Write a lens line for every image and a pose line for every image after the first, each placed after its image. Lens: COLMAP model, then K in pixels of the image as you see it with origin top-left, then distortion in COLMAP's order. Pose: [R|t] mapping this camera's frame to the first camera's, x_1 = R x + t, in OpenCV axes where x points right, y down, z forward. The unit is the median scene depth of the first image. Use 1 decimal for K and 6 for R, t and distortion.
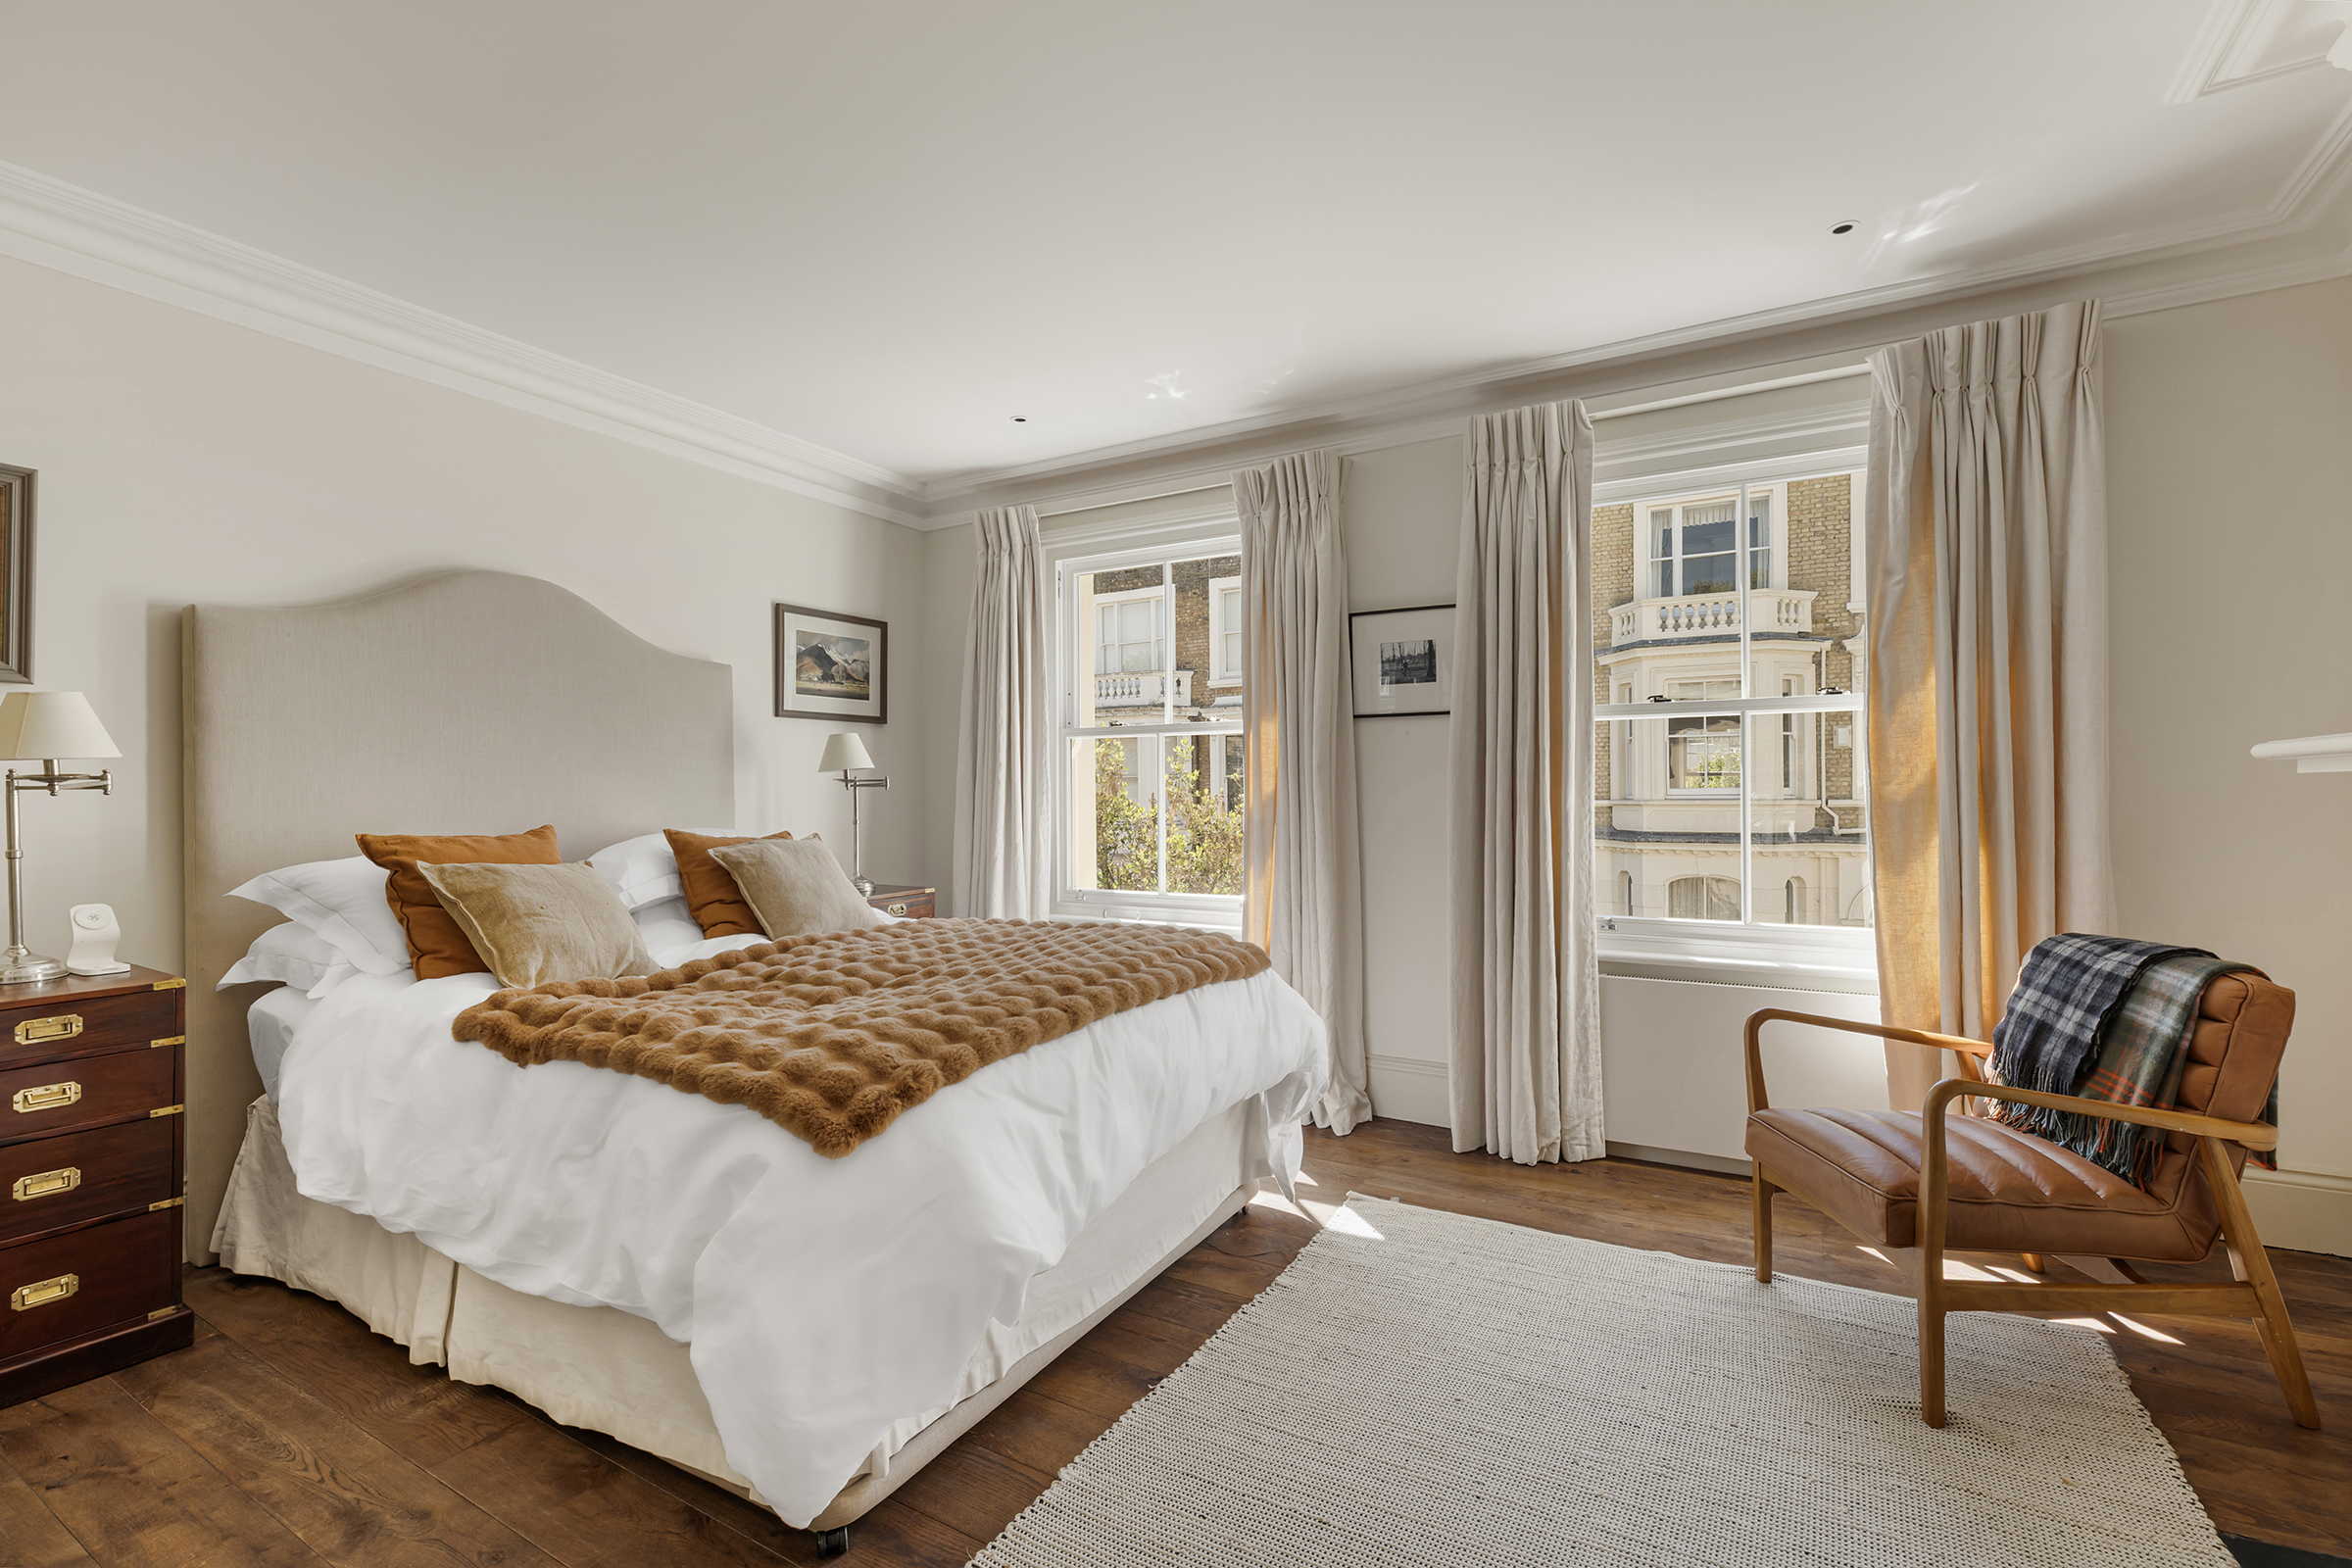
lens RADIAL K [[1048.1, 0, 1171.2], [0, 1048.1, 789.3], [0, 0, 1]] dist [0.007213, -0.002237]
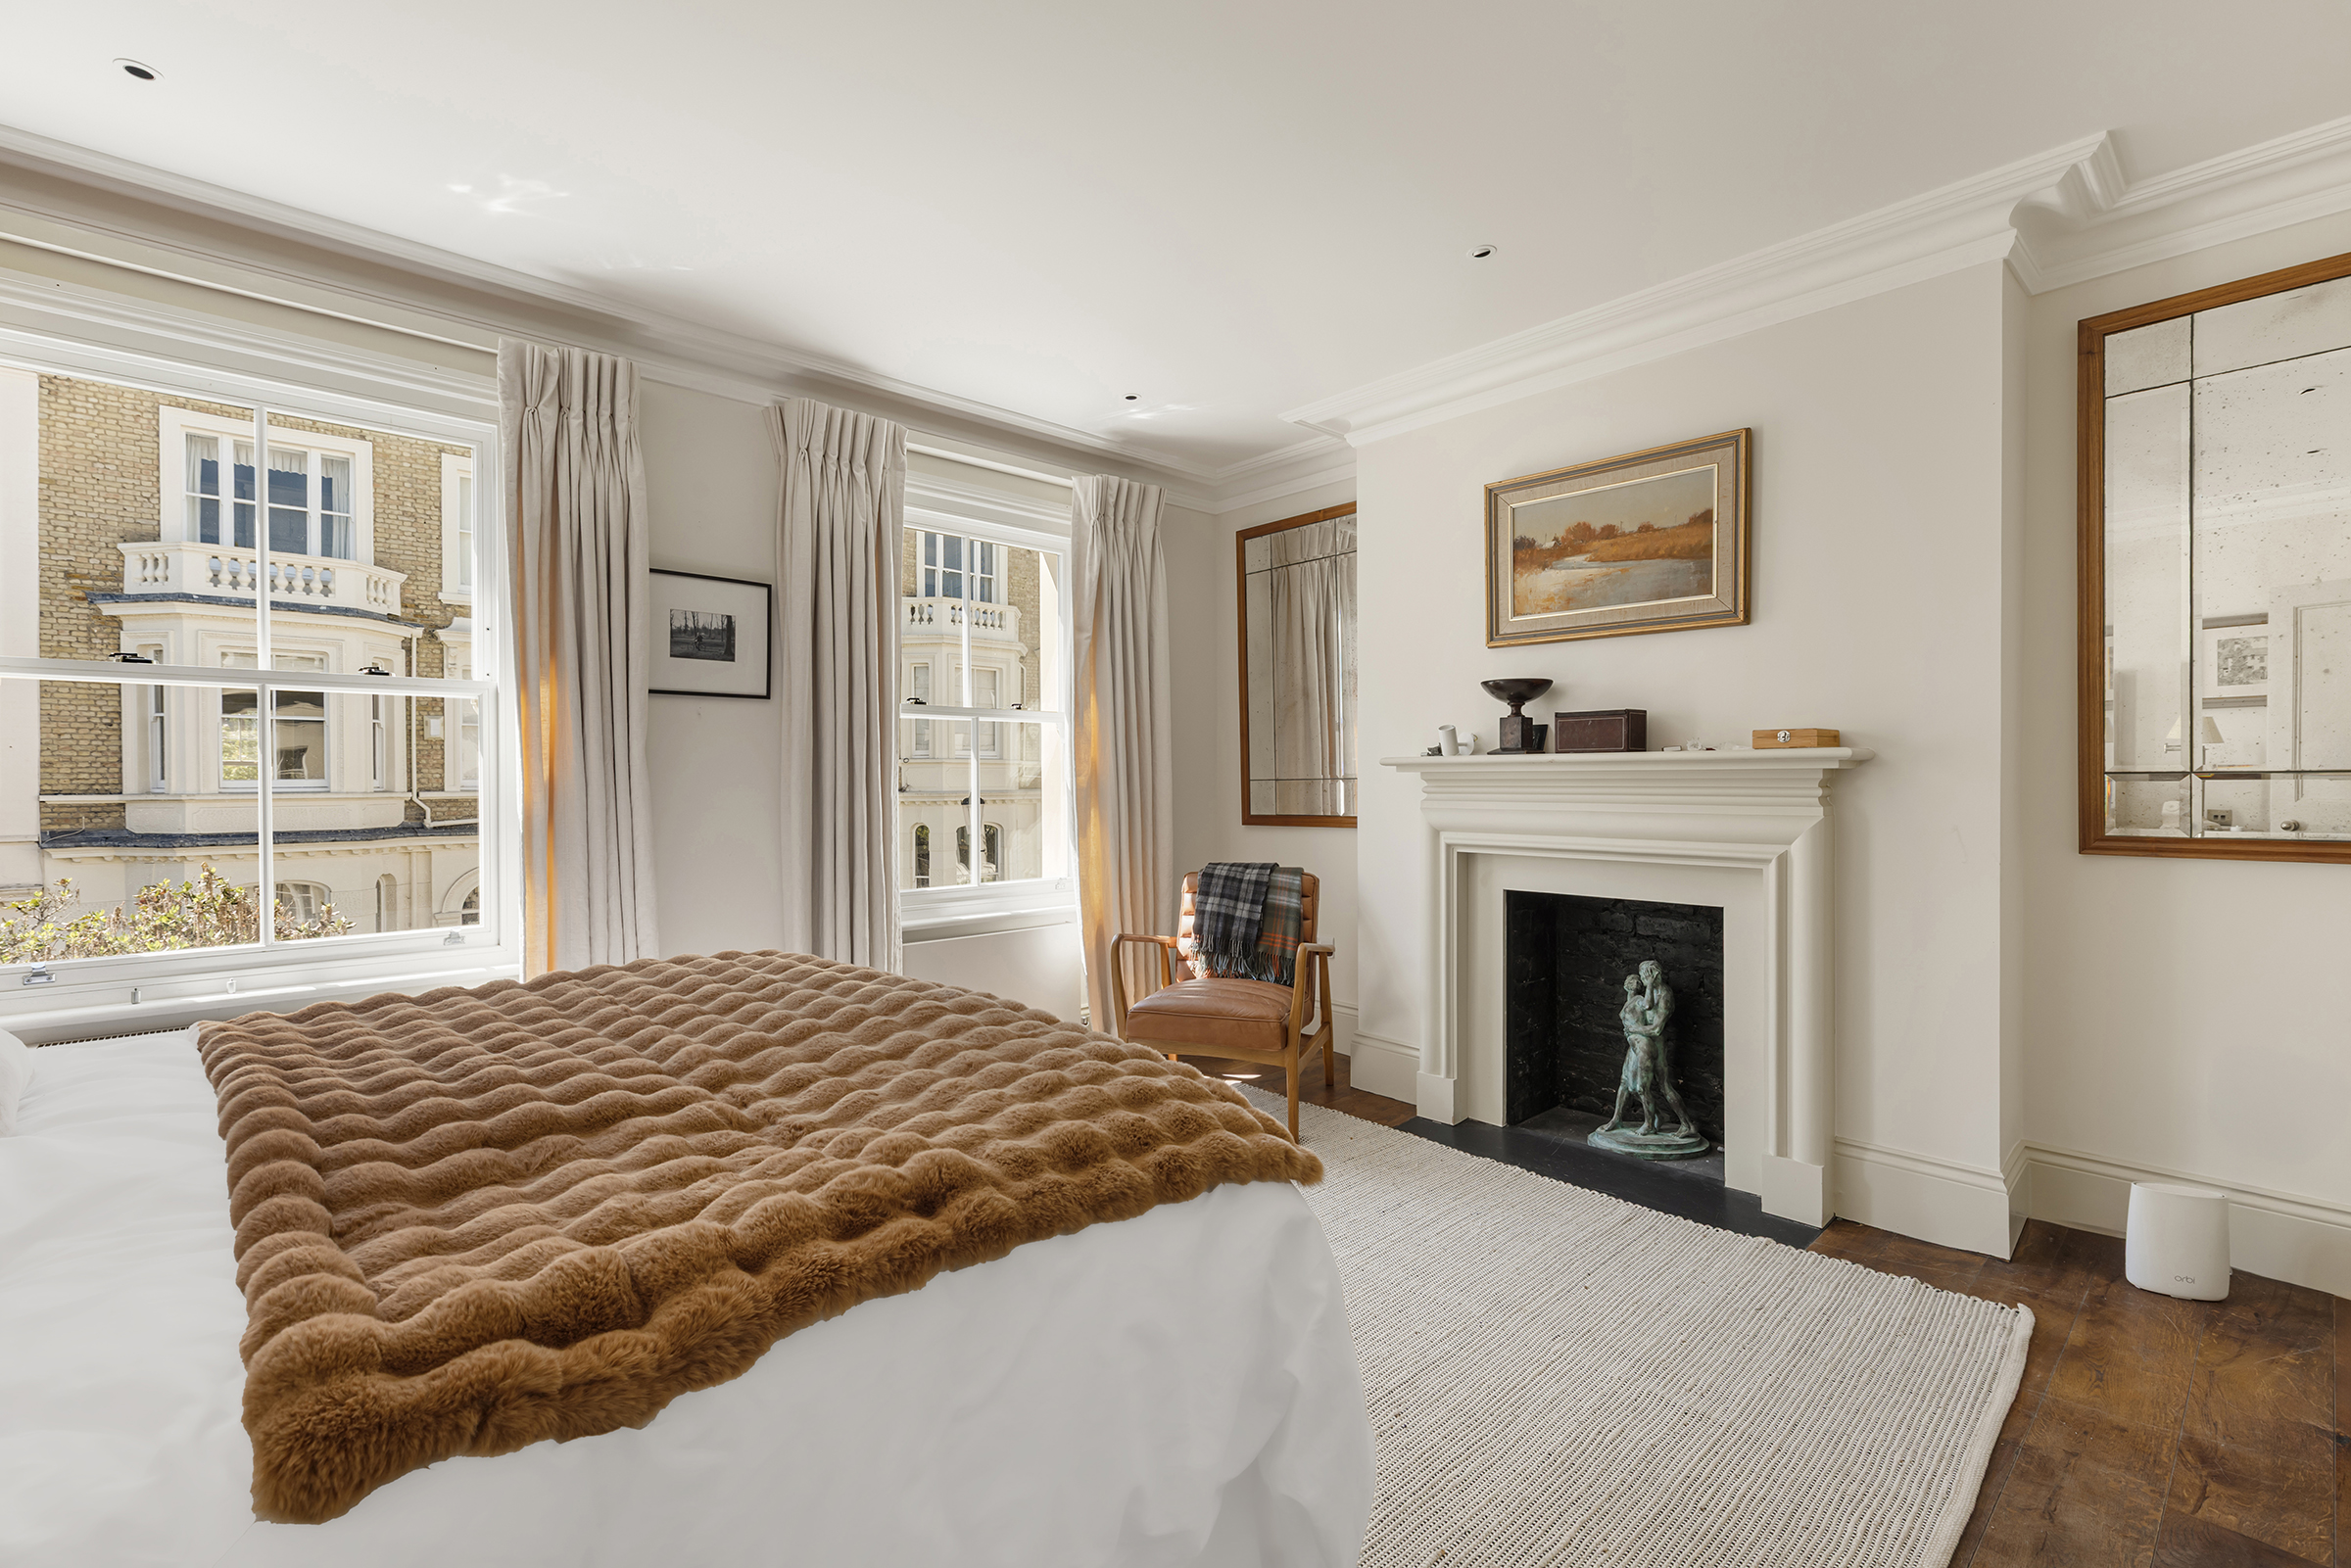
lens RADIAL K [[1047.5, 0, 1150.7], [0, 1047.5, 783.7], [0, 0, 1]] dist [0.007213, -0.002237]
pose [[0.300725, 0.000509, 0.953711, -0.094898], [-0.001951, 0.999998, 0.000081, 0.000841], [-0.953709, -0.001885, 0.300726, 0.067657]]
